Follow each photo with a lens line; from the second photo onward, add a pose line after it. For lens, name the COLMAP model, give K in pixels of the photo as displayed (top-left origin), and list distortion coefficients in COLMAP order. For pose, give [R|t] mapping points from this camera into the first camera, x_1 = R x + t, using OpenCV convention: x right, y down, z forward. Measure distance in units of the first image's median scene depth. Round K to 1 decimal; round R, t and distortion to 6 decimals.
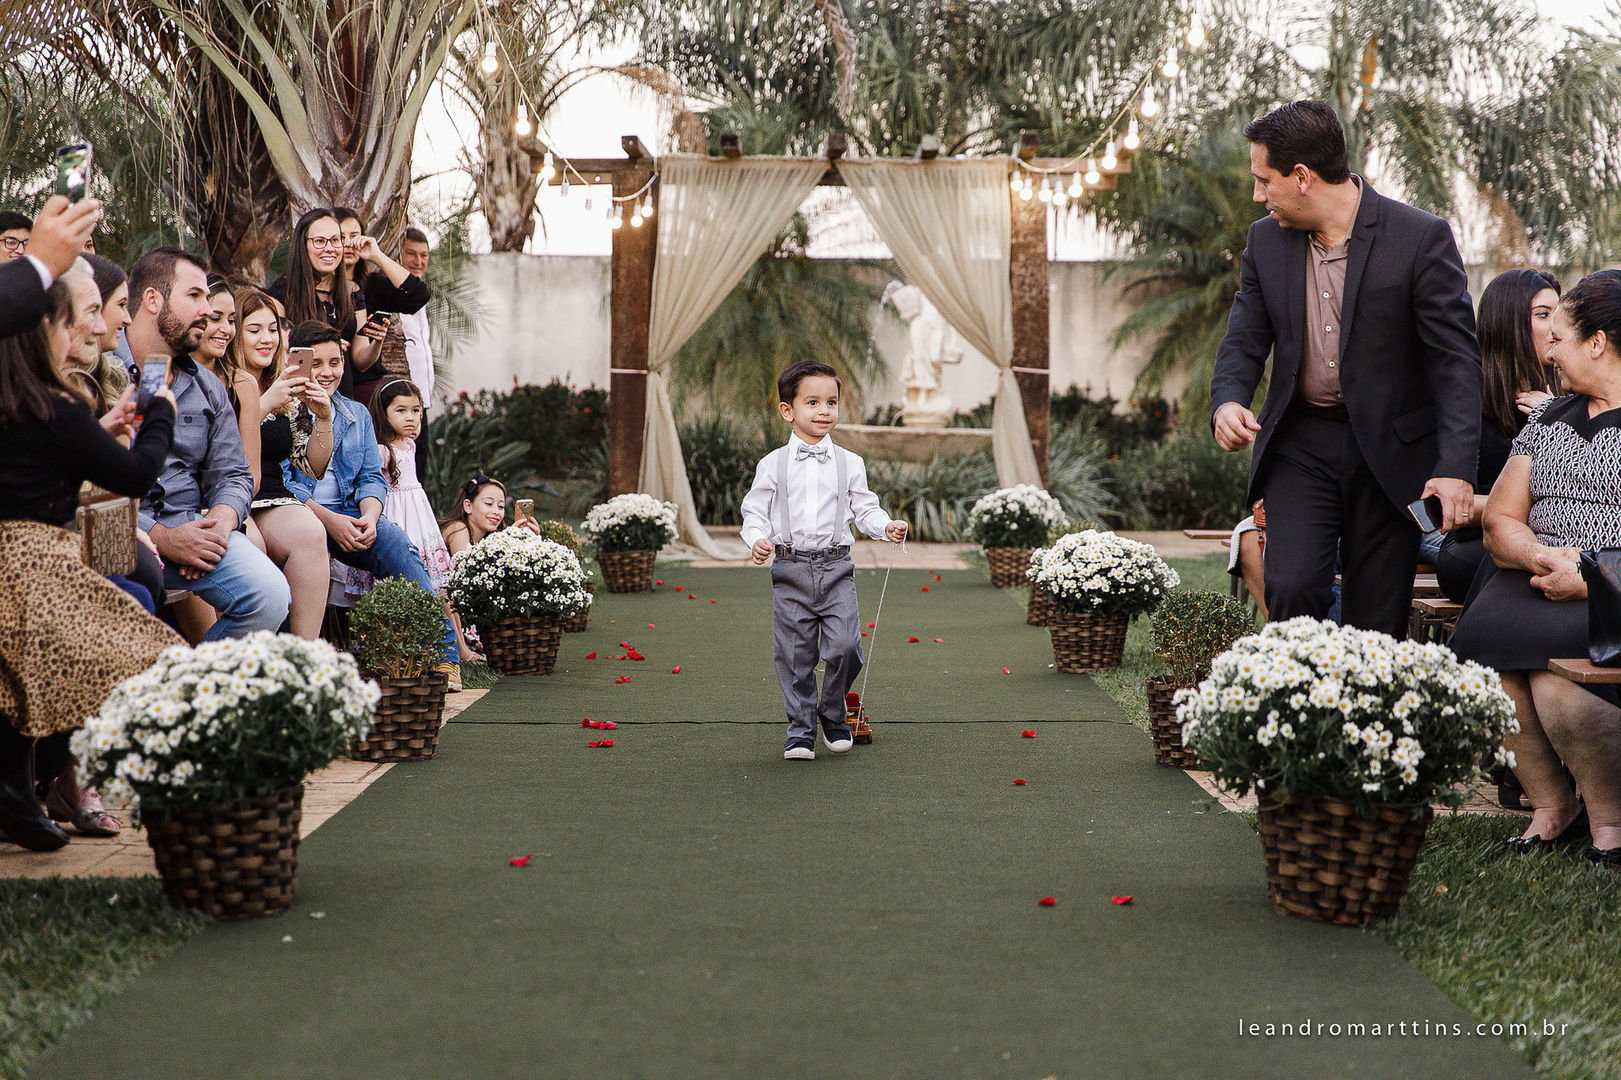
lens RADIAL K [[3079.6, 0, 810.2], [0, 3079.6, 580.7], [0, 0, 1]] dist [-0.002038, -0.057678]
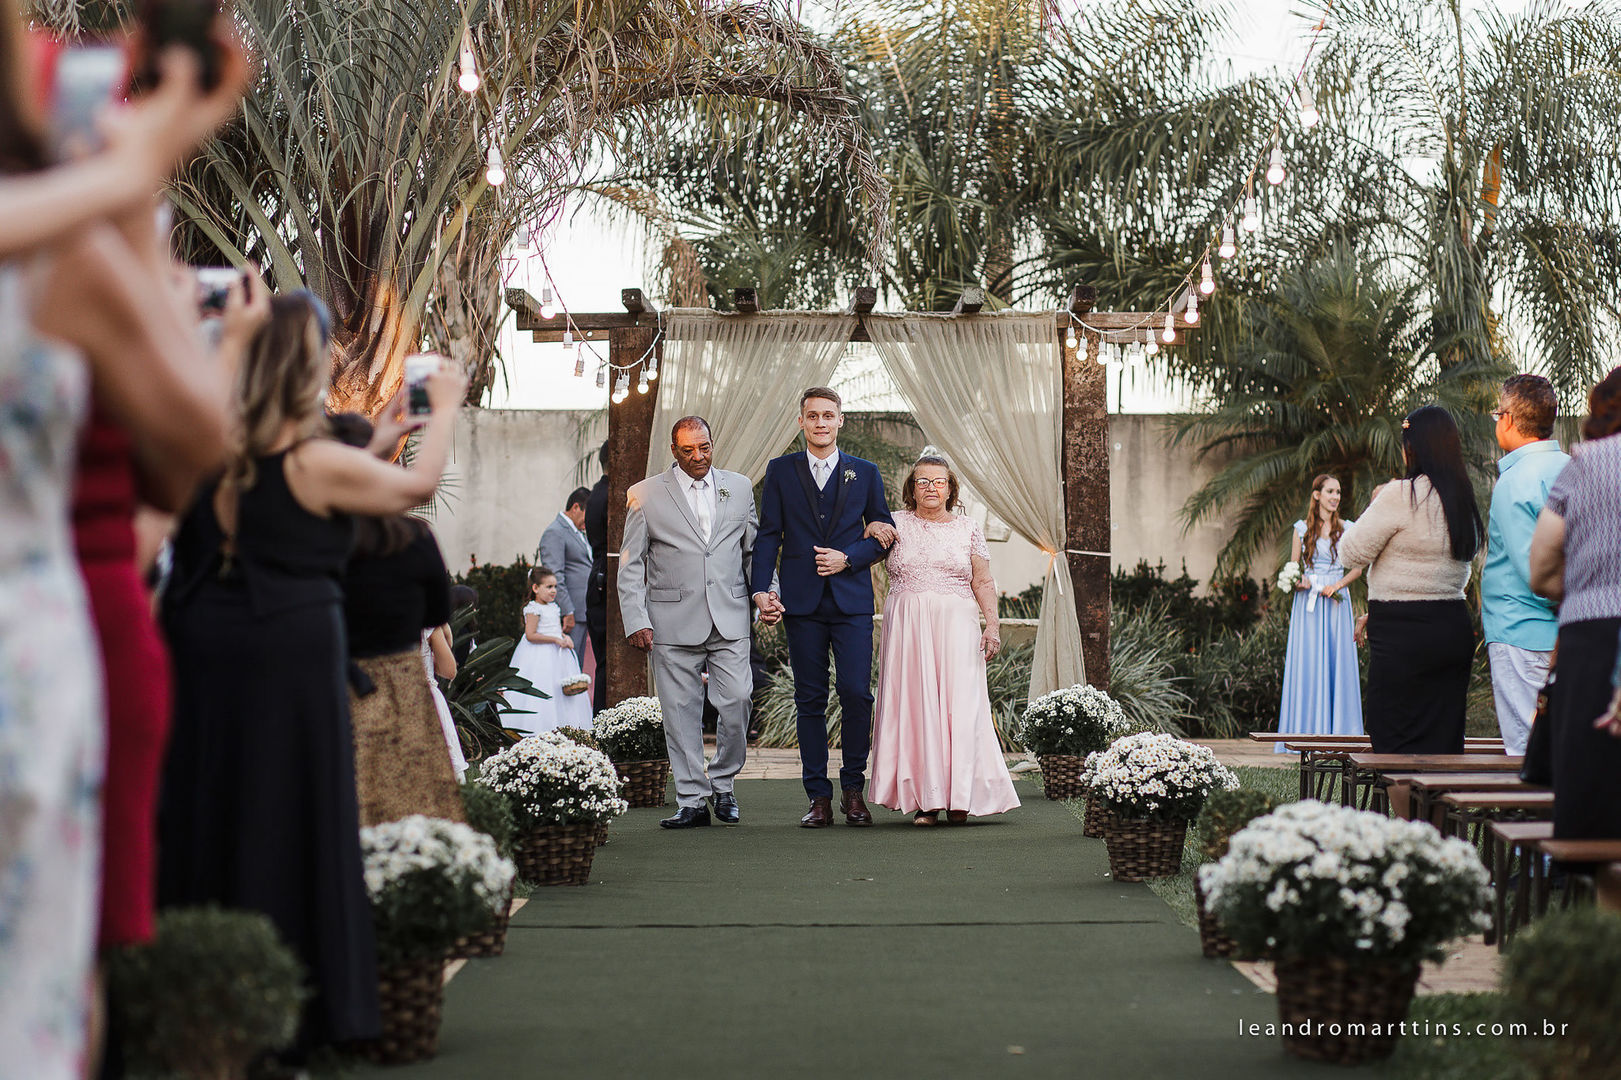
lens RADIAL K [[4325.6, 0, 845.5], [0, 4325.6, 538.2], [0, 0, 1]] dist [-0.040943, -0.548317]
pose [[0.999922, -0.003702, 0.011965, -0.016342], [0.004463, 0.997928, -0.064193, 0.008065], [-0.011702, 0.064241, 0.997866, -0.303296]]
